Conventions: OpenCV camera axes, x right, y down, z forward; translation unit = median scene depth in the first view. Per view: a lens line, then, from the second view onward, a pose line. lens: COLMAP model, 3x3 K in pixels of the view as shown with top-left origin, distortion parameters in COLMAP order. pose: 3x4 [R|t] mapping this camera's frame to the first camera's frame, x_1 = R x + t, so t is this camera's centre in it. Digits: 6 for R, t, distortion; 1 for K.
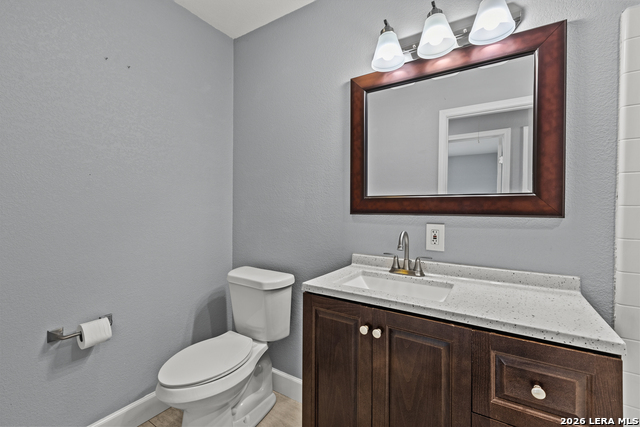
lens RADIAL K [[287.9, 0, 320.8], [0, 287.9, 212.2], [0, 0, 1]] dist [0.002148, 0.000442]
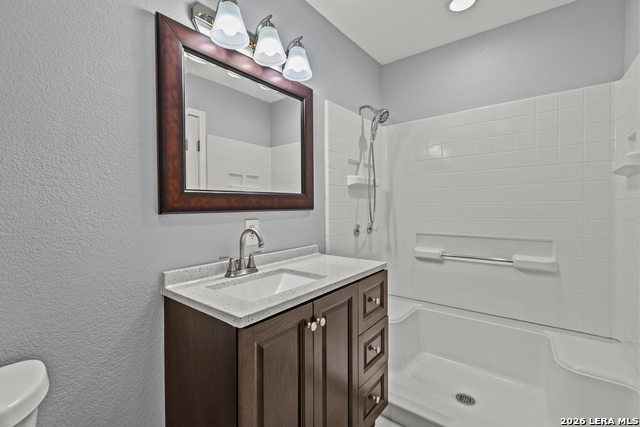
lens RADIAL K [[287.9, 0, 321.3], [0, 287.9, 208.2], [0, 0, 1]] dist [0.002148, 0.000442]
pose [[0.065024, -0.019836, 0.997687, -0.616015], [0.019267, 0.999641, 0.018620, -0.014780], [-0.997698, 0.018012, 0.065383, 0.660755]]
